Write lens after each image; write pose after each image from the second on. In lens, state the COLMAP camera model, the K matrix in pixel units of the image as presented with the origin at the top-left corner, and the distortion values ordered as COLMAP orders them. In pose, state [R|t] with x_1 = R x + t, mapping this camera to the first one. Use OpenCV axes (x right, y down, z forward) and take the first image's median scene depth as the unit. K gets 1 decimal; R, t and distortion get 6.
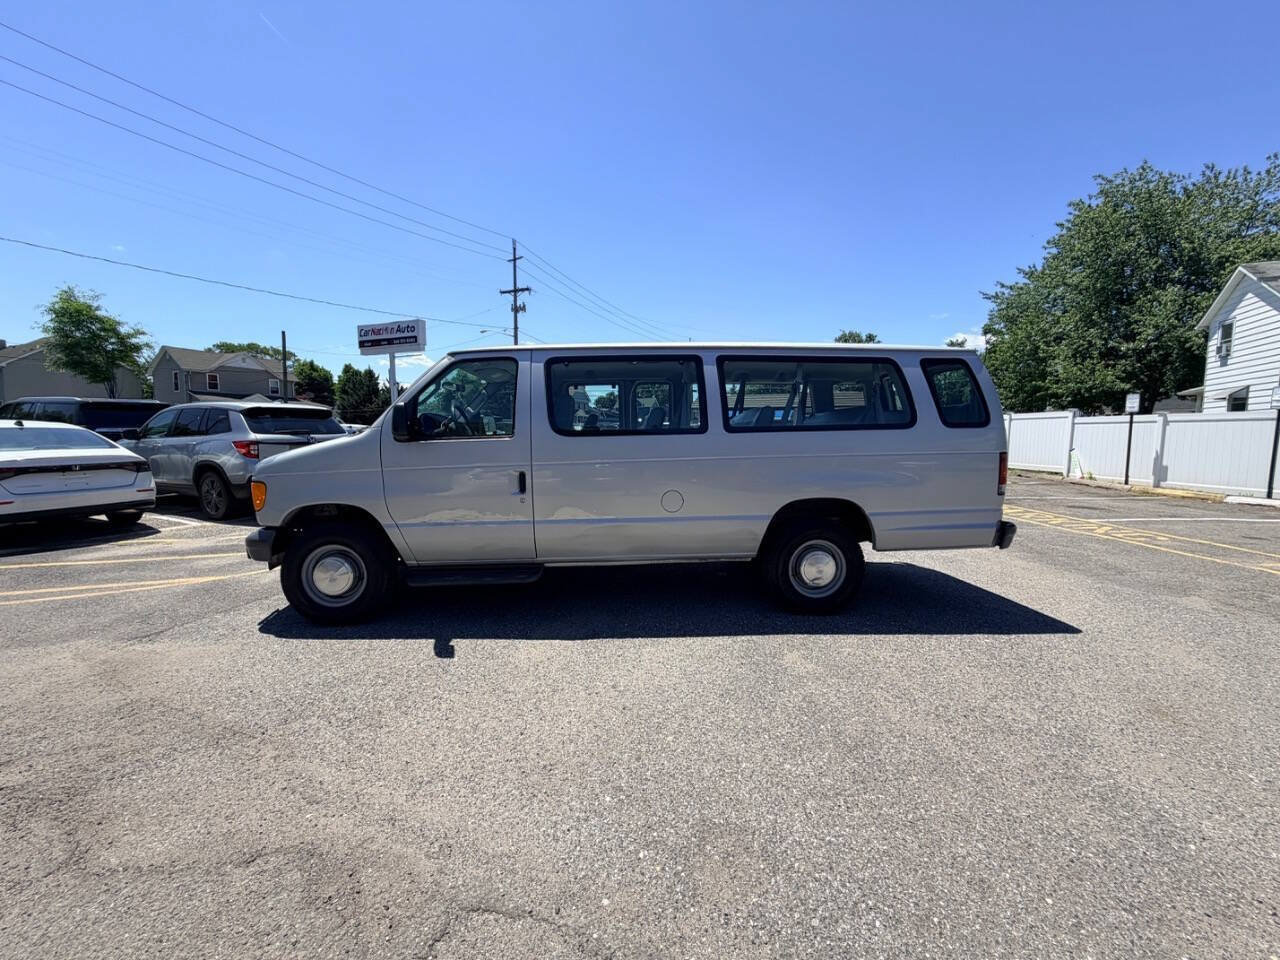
lens RADIAL K [[507.6, 0, 636.9], [0, 507.6, 484.0], [0, 0, 1]] dist [0.000007, -0.000142]
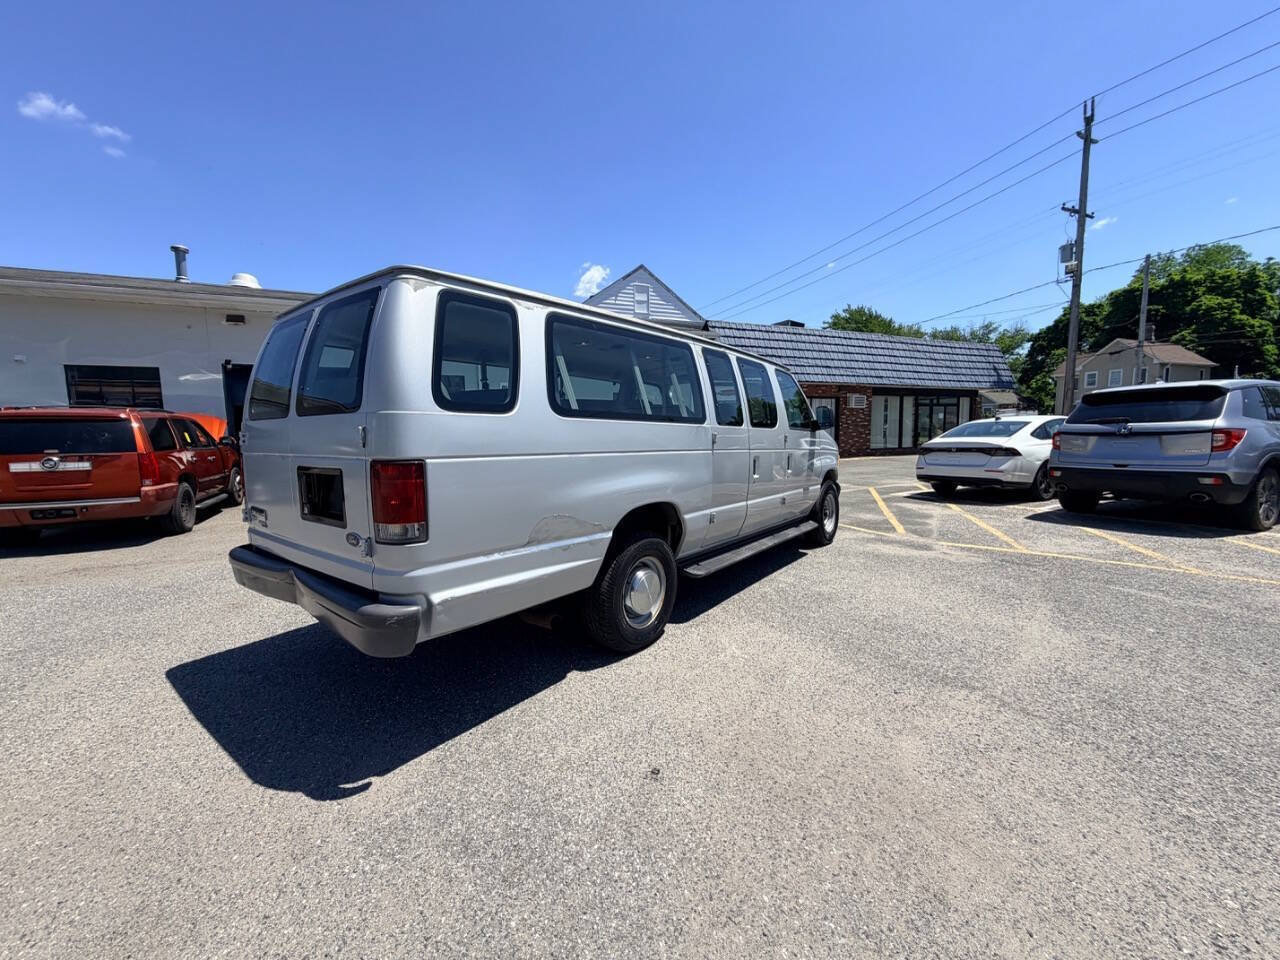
lens RADIAL K [[507.6, 0, 636.4], [0, 507.6, 481.4], [0, 0, 1]] dist [0.000007, -0.000142]
pose [[-0.654660, 0.078114, -0.751877, 0.747157], [-0.058661, 0.986397, 0.153556, -0.140101], [0.753644, 0.144633, -0.641172, 1.573150]]
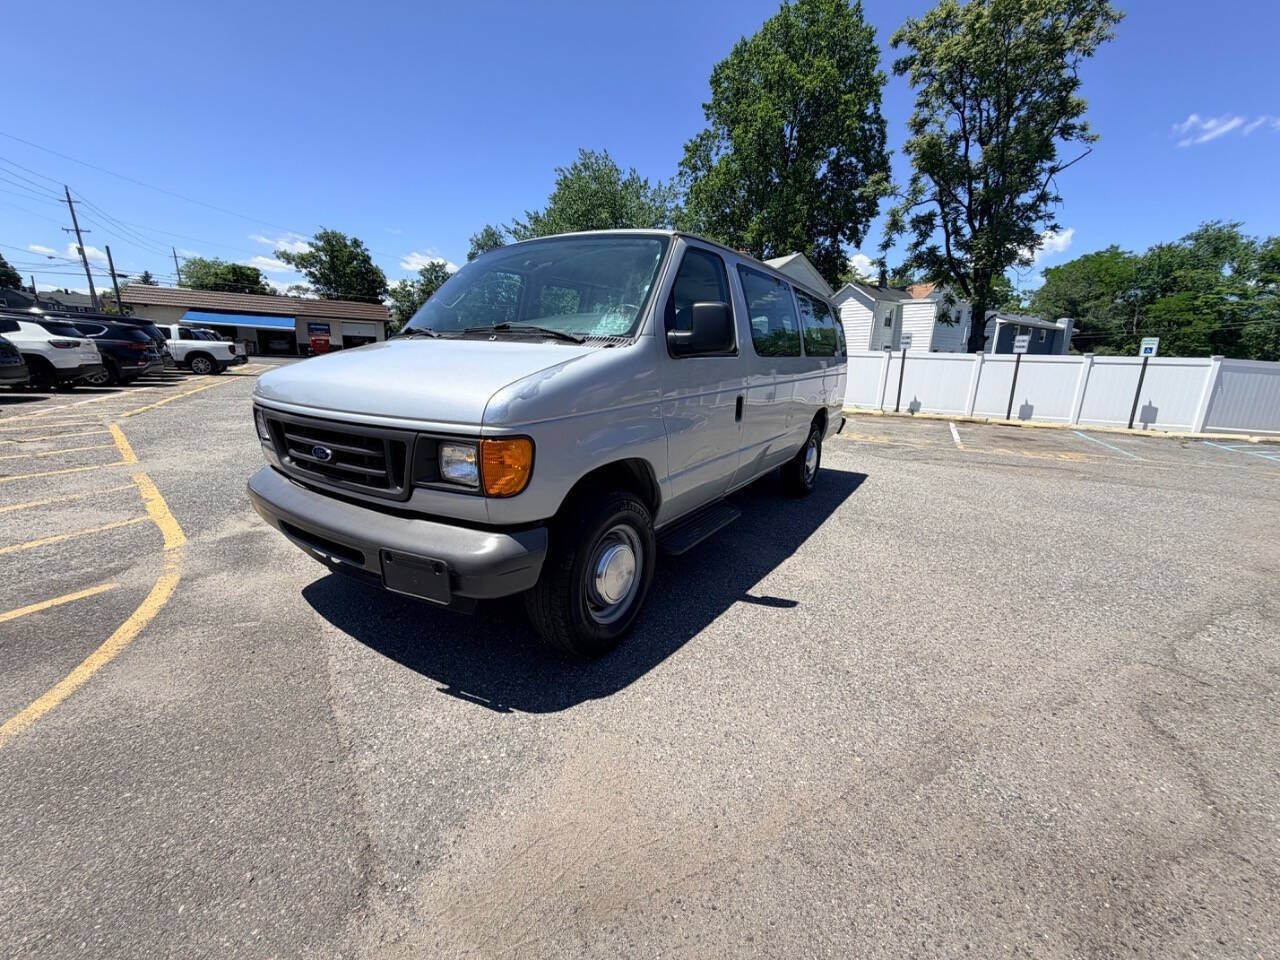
lens RADIAL K [[507.6, 0, 637.1], [0, 507.6, 480.9], [0, 0, 1]] dist [0.000007, -0.000142]
pose [[0.586661, -0.168563, 0.792096, -0.790105], [0.047077, 0.983542, 0.174437, -0.030475], [-0.808463, -0.065046, 0.584941, 0.459815]]
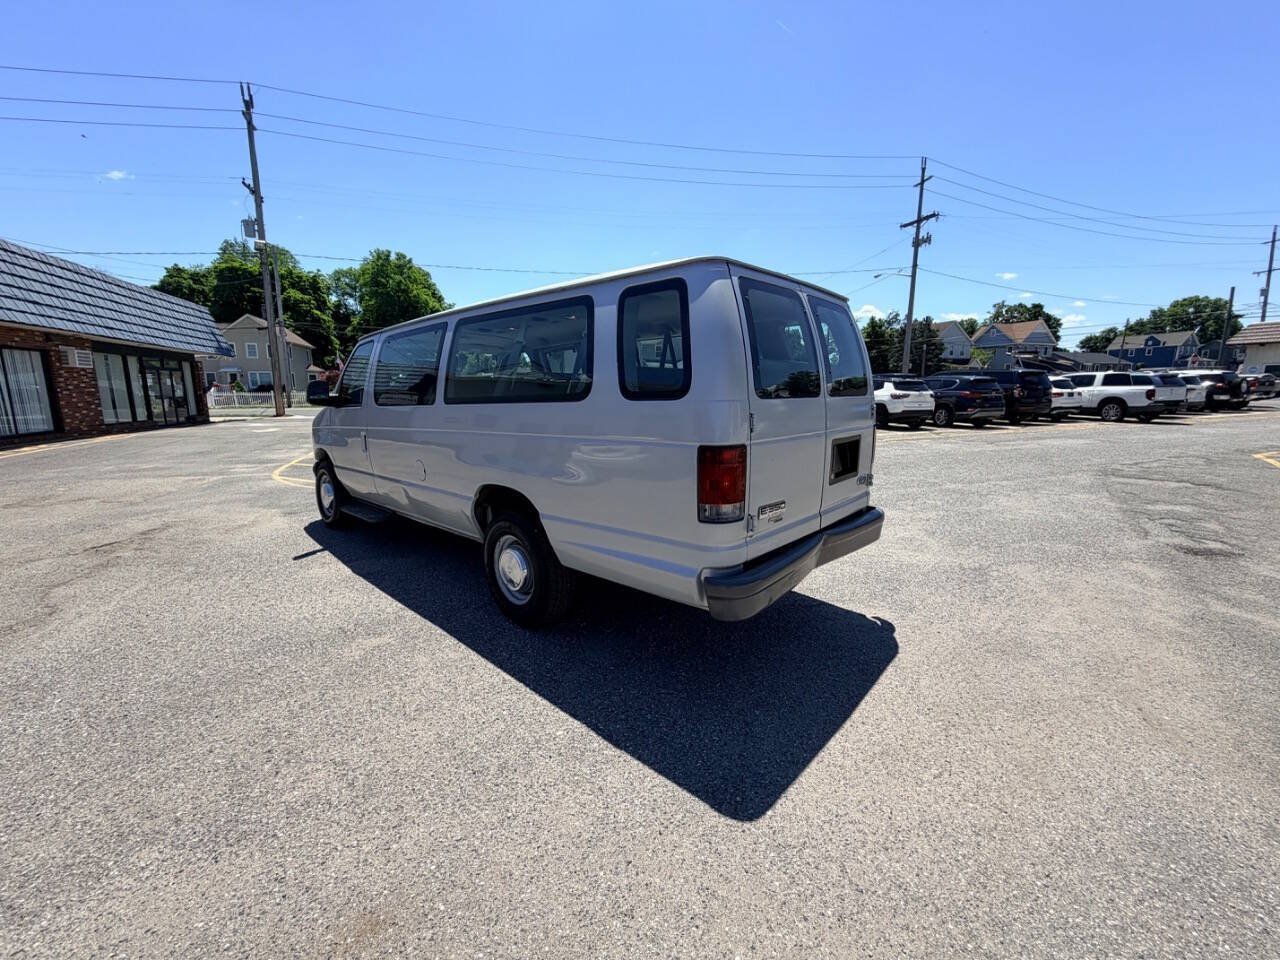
lens RADIAL K [[507.6, 0, 638.7], [0, 507.6, 483.2], [0, 0, 1]] dist [0.000007, -0.000142]
pose [[0.693380, 0.121947, -0.710178, 0.850556], [-0.061466, 0.991993, 0.110326, -0.061992], [0.717946, -0.032846, 0.695324, 0.454392]]
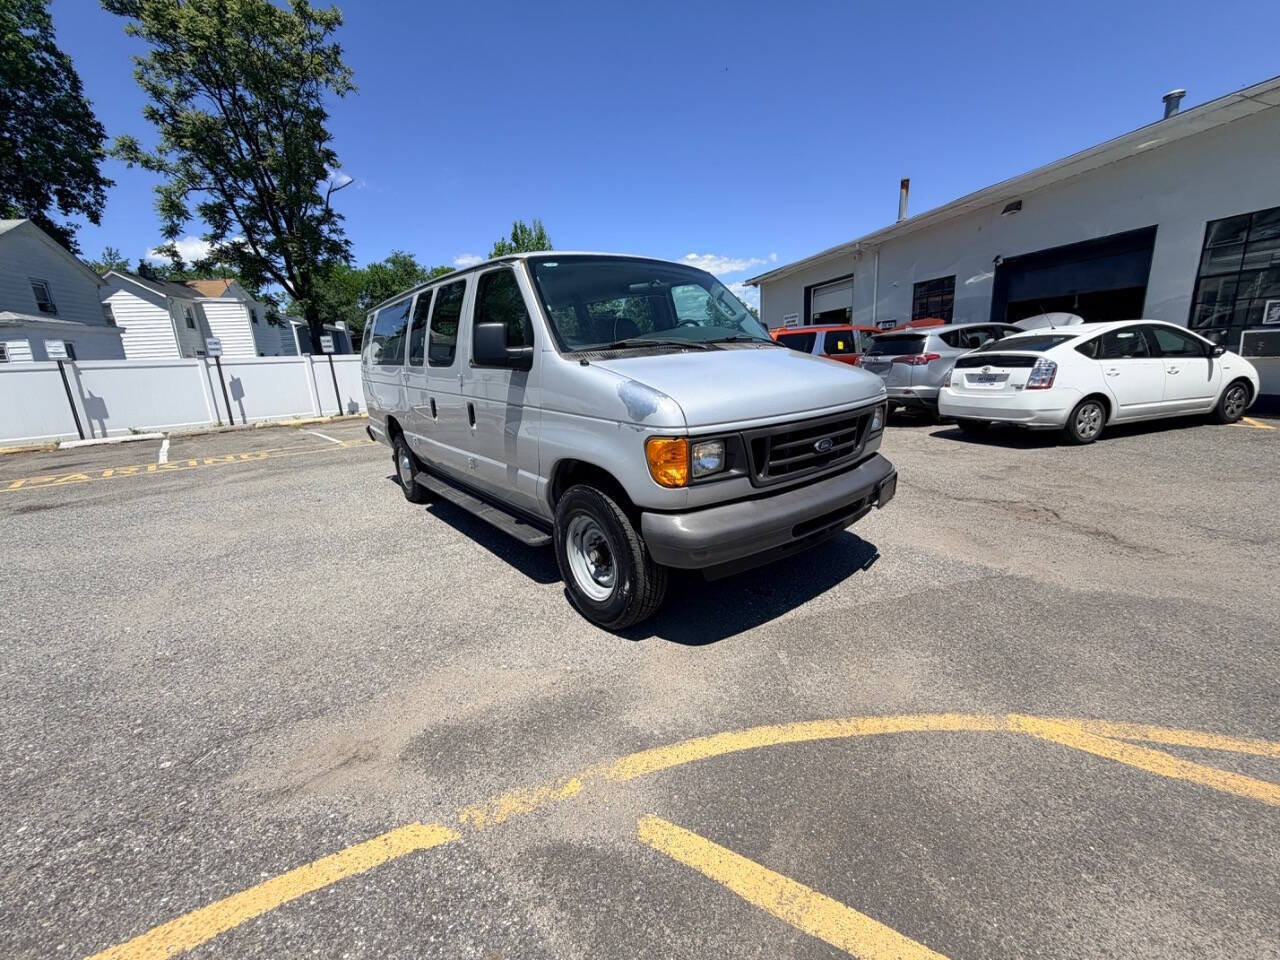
lens RADIAL K [[507.6, 0, 638.6], [0, 507.6, 485.2], [0, 0, 1]] dist [0.000007, -0.000142]
pose [[-0.586937, -0.172985, 0.790937, -0.910264], [0.124764, 0.945915, 0.299465, -0.132343], [-0.799962, 0.274447, -0.533610, 1.375389]]
